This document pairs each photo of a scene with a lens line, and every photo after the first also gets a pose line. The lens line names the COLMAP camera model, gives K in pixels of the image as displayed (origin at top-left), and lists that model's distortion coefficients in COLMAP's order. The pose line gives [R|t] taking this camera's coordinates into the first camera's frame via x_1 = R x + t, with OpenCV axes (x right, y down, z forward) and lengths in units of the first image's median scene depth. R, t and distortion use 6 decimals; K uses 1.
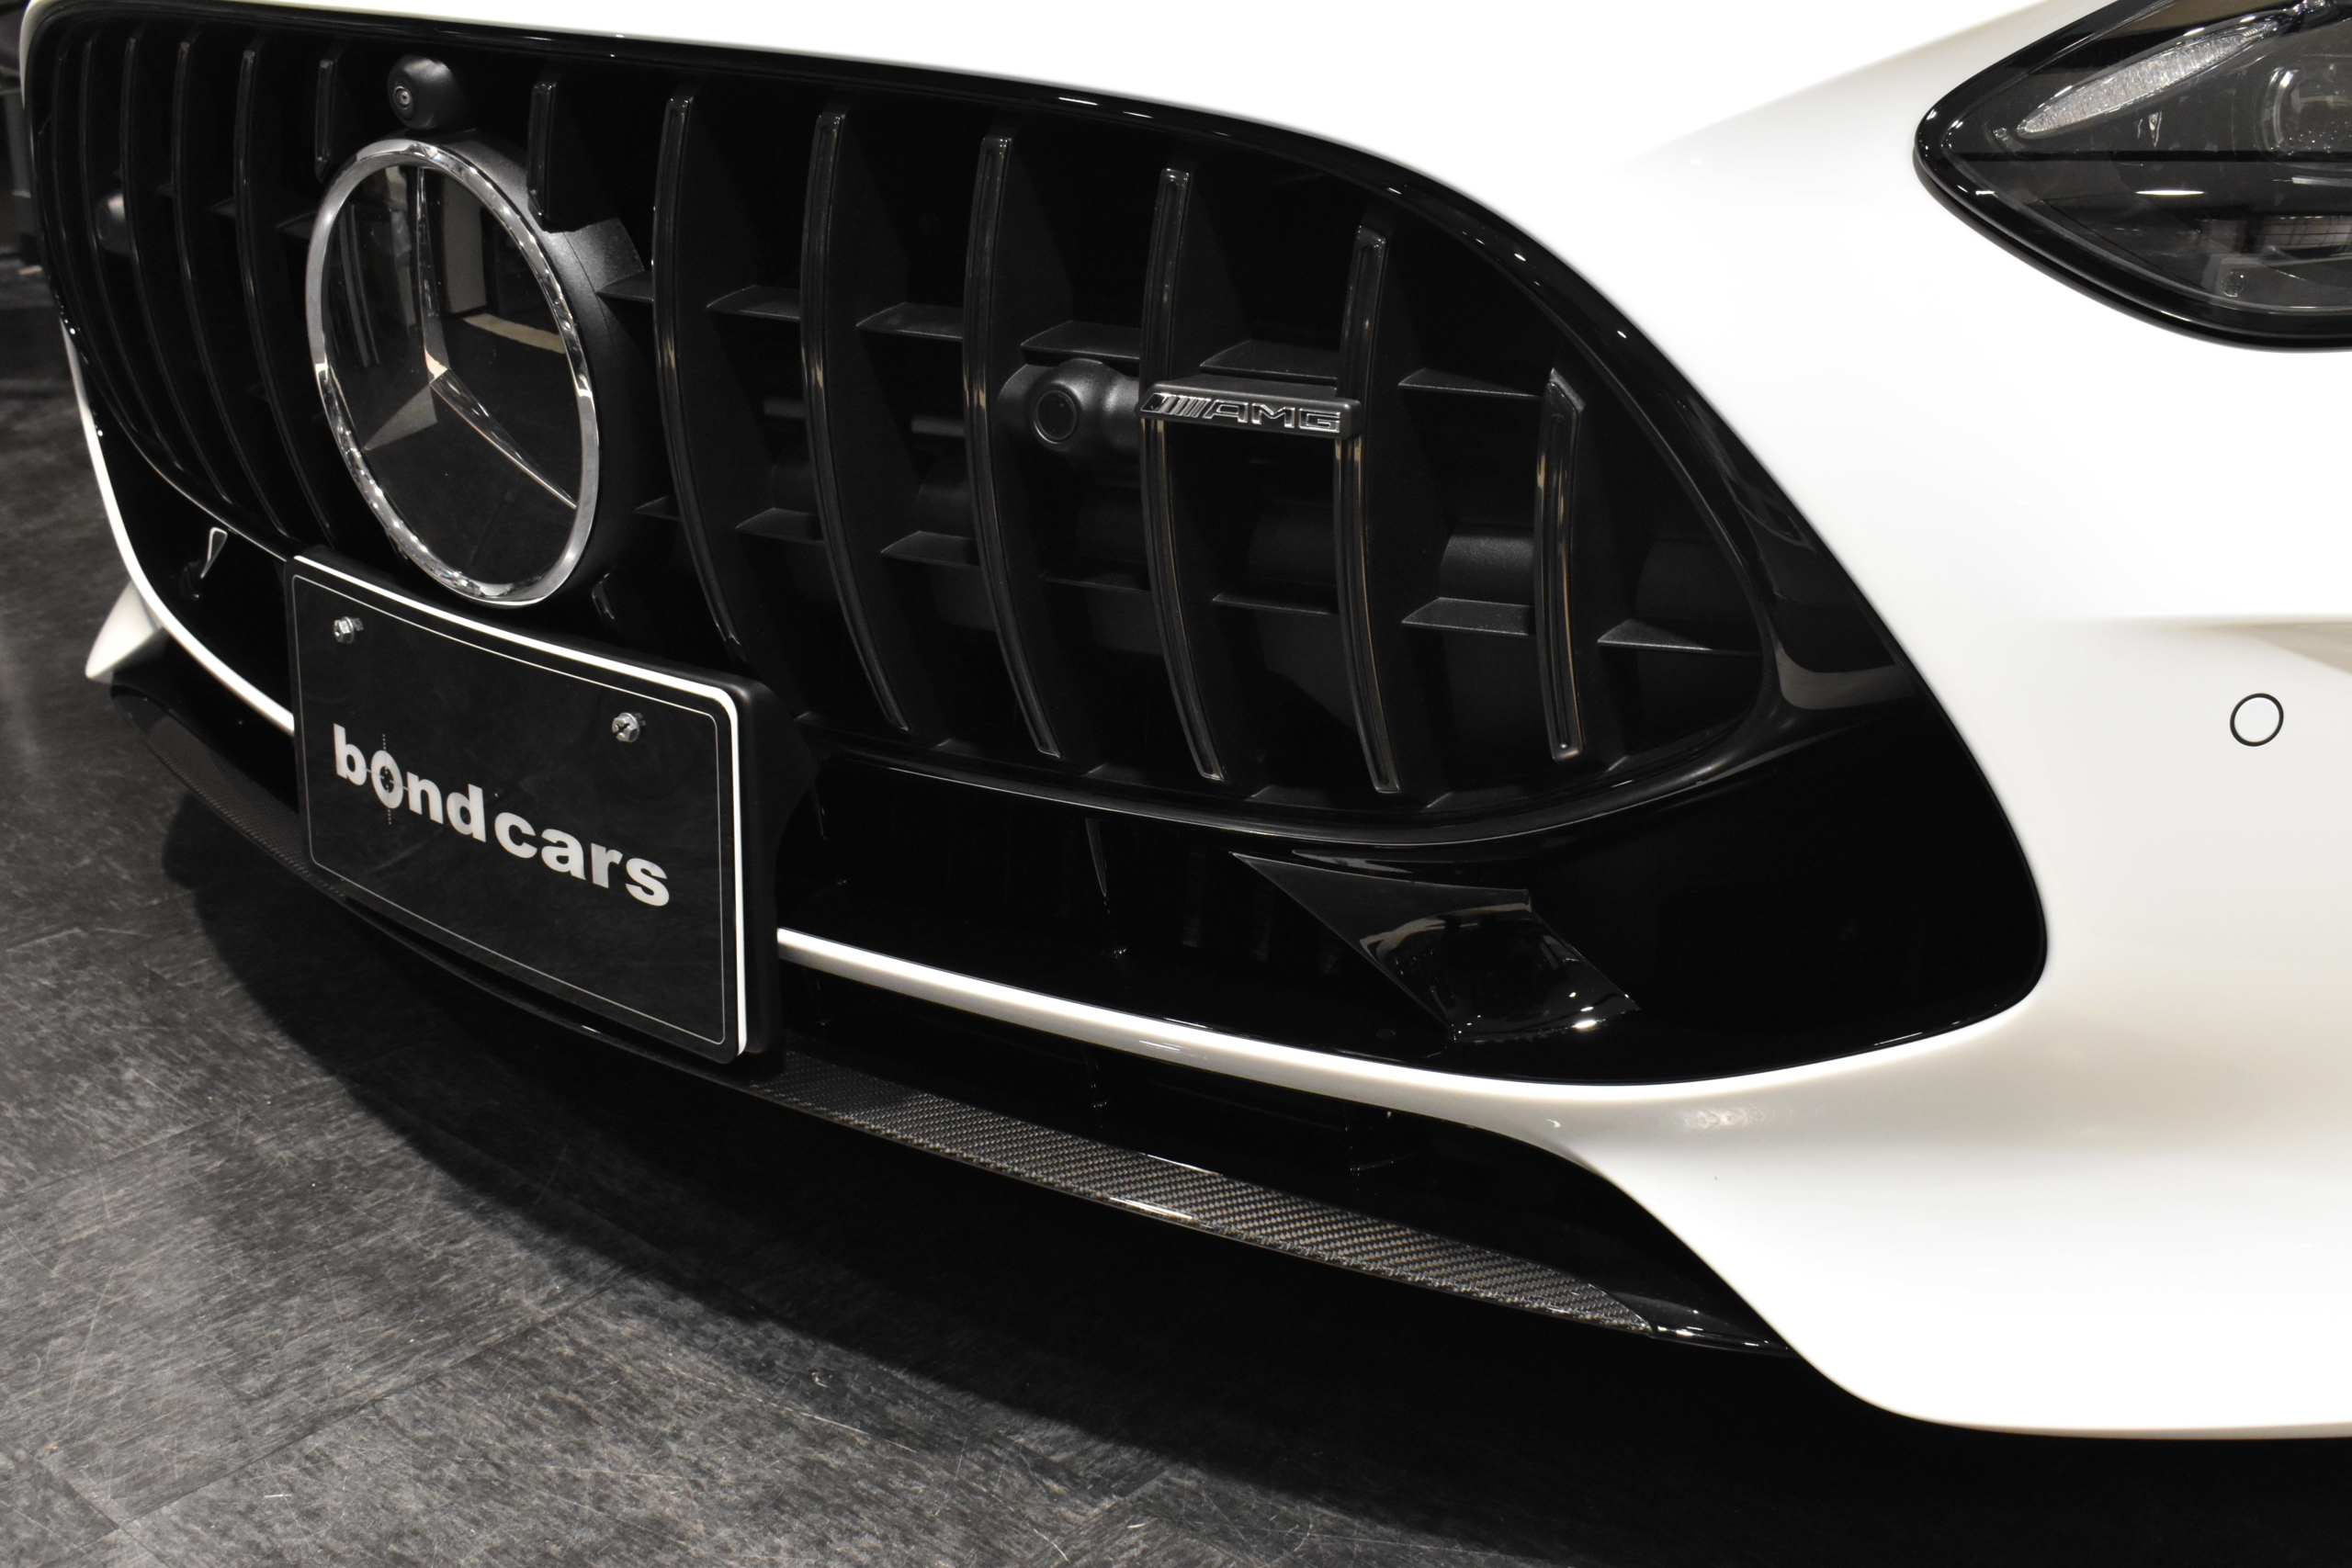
lens RADIAL K [[2789.5, 0, 1176.0], [0, 2789.5, 784.0], [0, 0, 1]] dist [-0.066129, -0.043195]
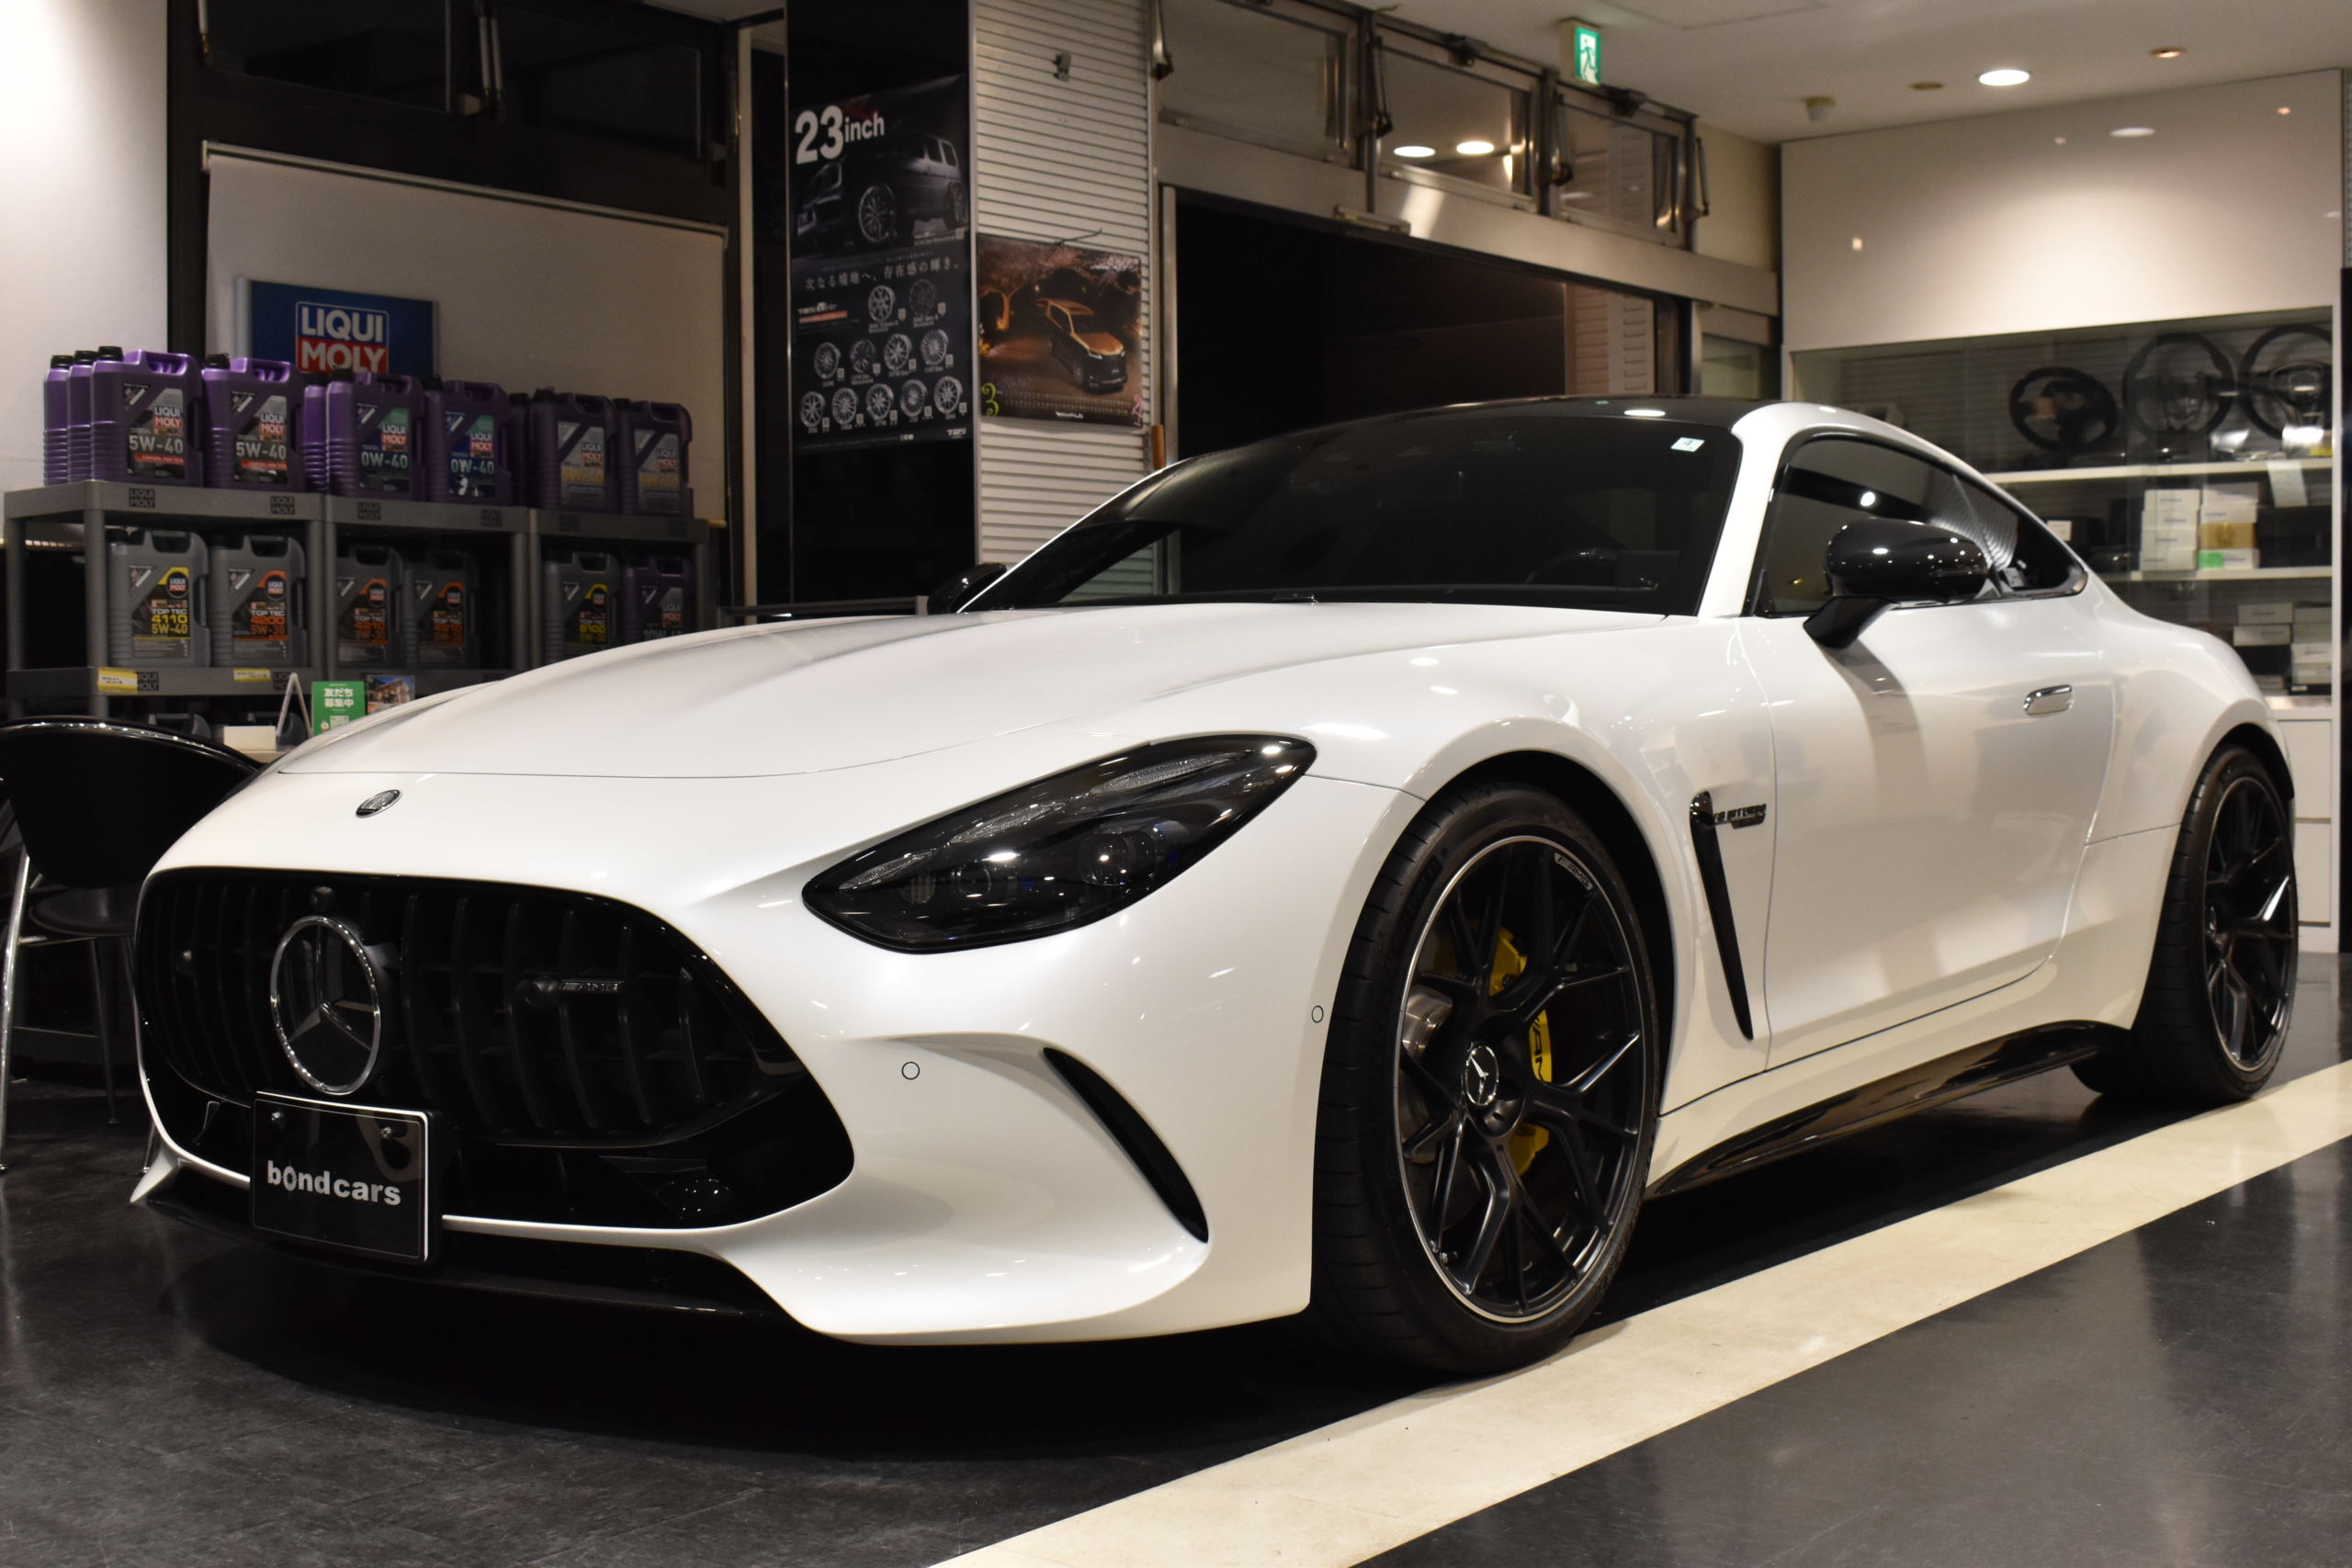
lens RADIAL K [[2972.2, 0, 1176.0], [0, 2972.2, 784.0], [0, 0, 1]] dist [-0.026361, -0.046615]
pose [[0.999248, -0.020663, 0.032801, 0.452957], [0.030005, 0.947995, -0.316867, 0.565331], [-0.024548, 0.317613, 0.947903, -1.740979]]
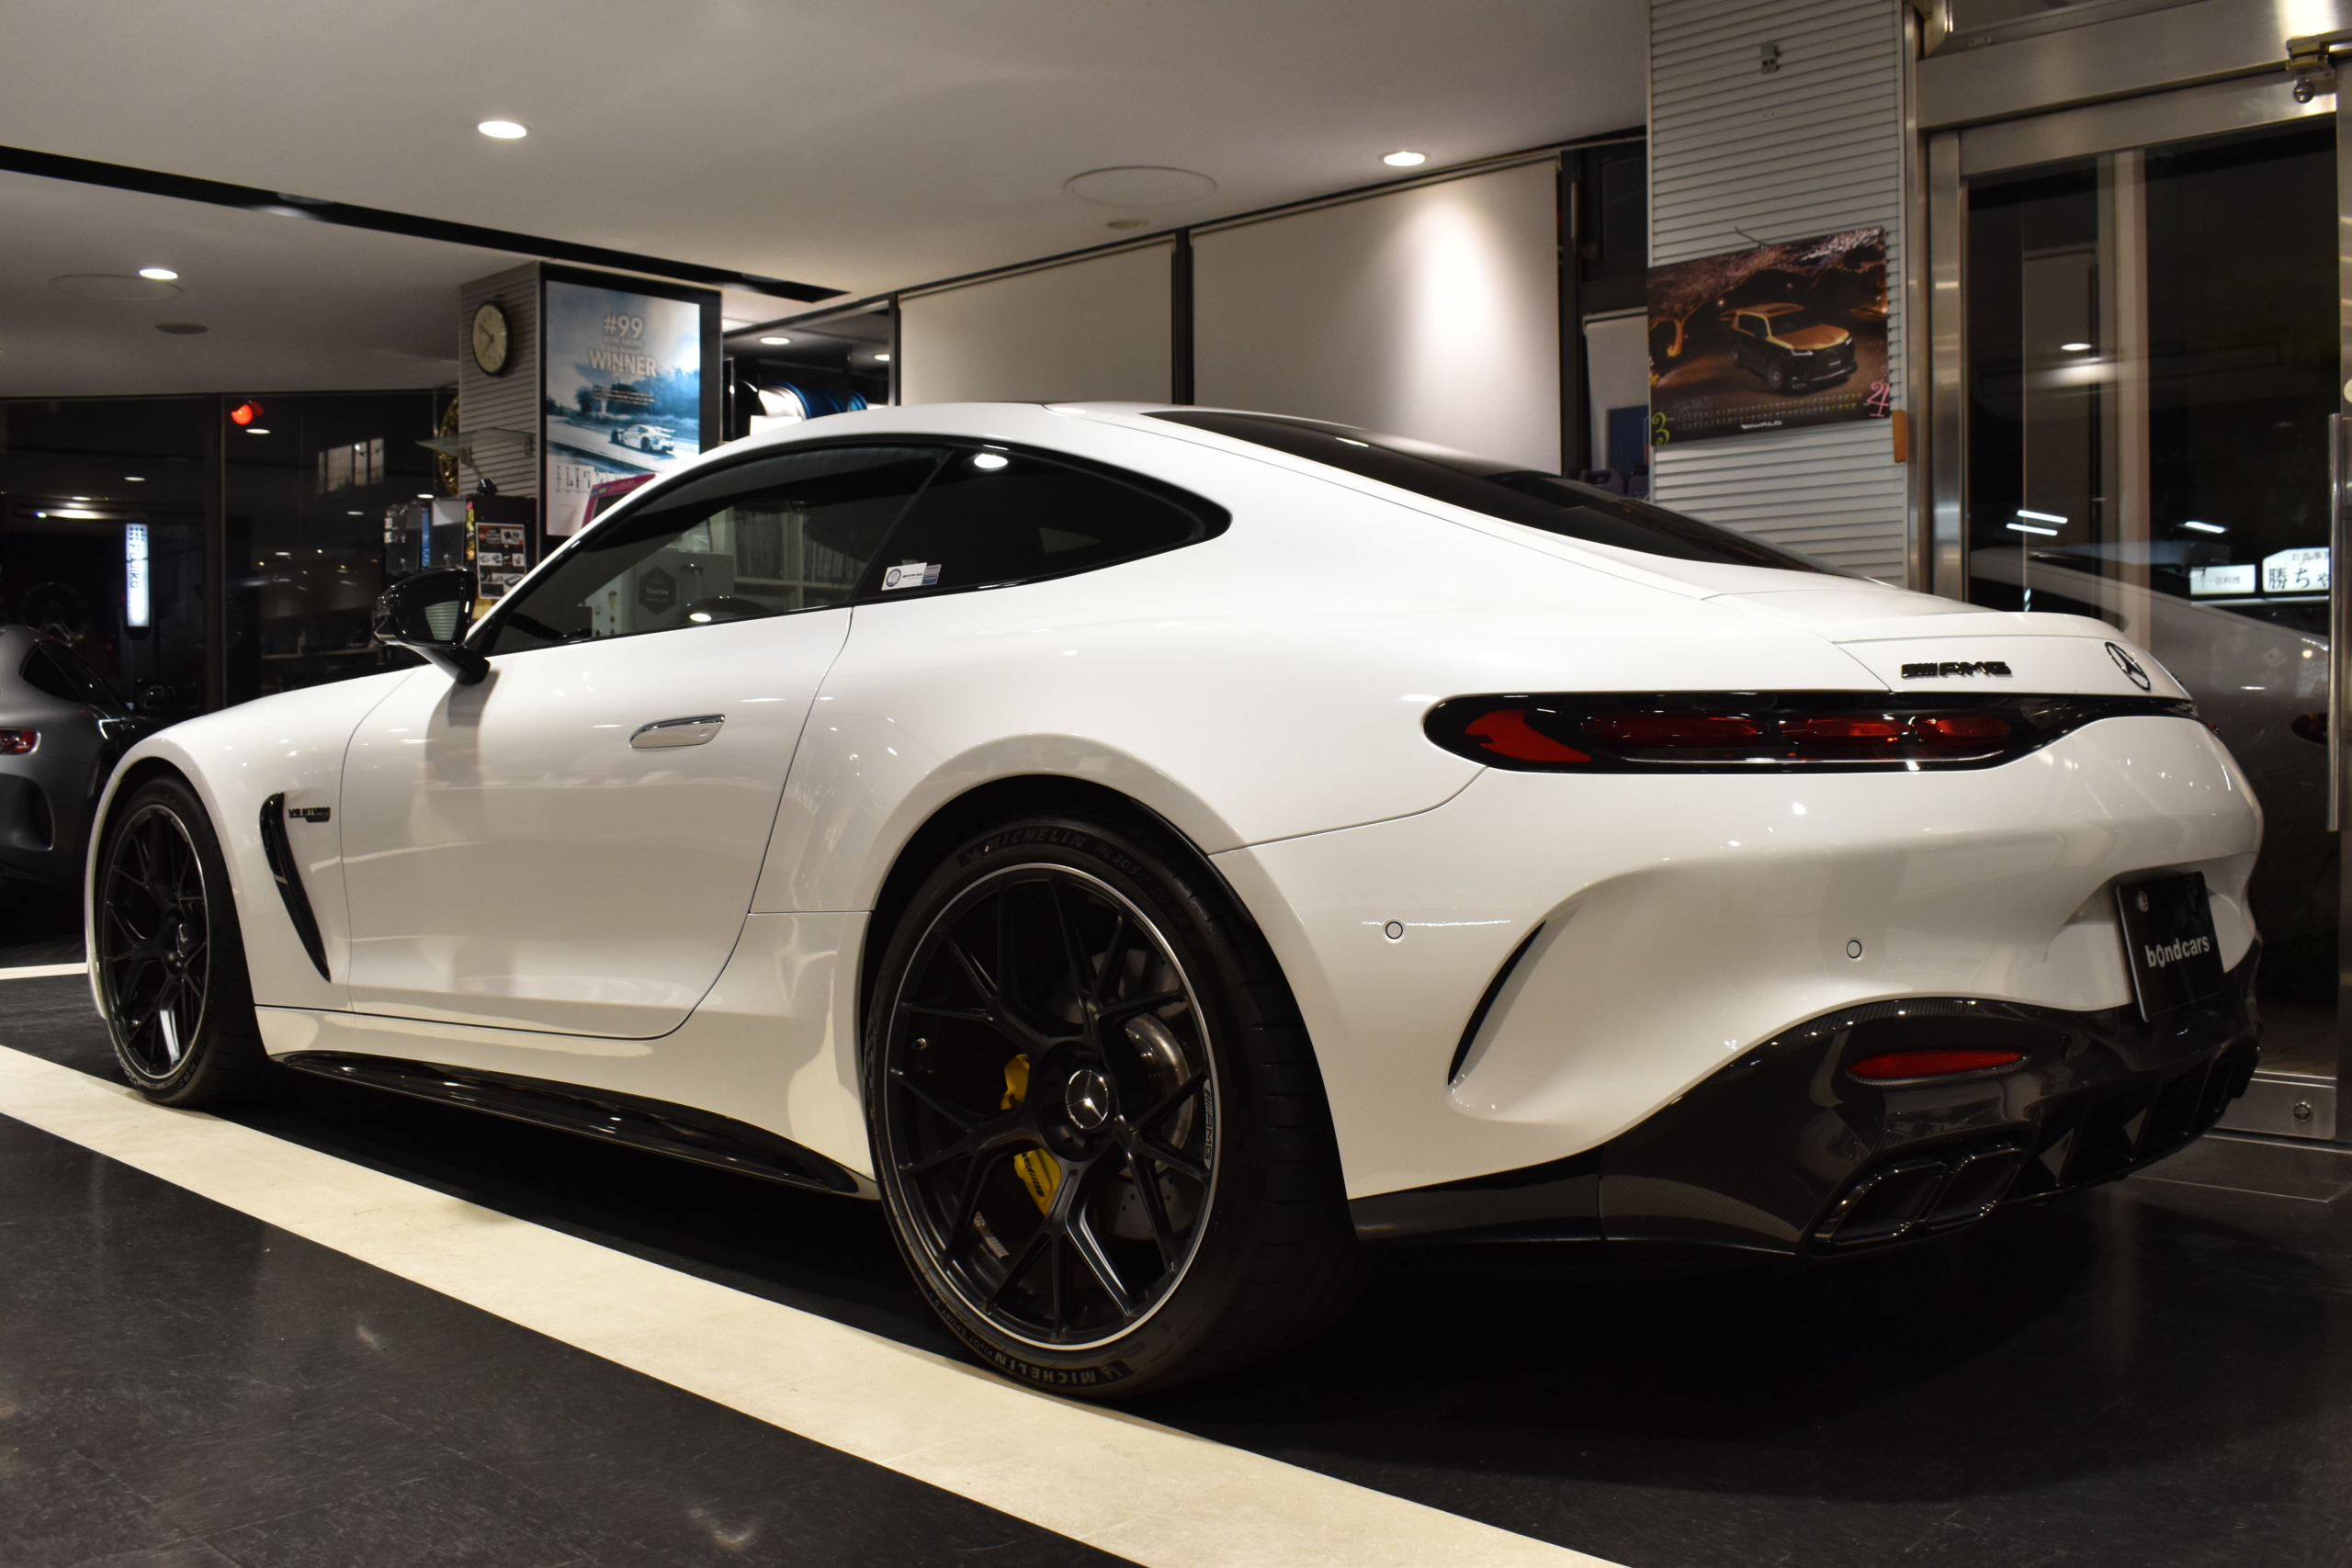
lens RADIAL K [[2170.2, 0, 1176.0], [0, 2170.2, 784.0], [0, 0, 1]] dist [-0.066813, -0.001489]
pose [[-0.079070, 0.012814, -0.996787, 2.620814], [-0.343842, 0.938203, 0.039336, -0.335340], [0.935692, 0.345848, -0.069778, 0.803309]]
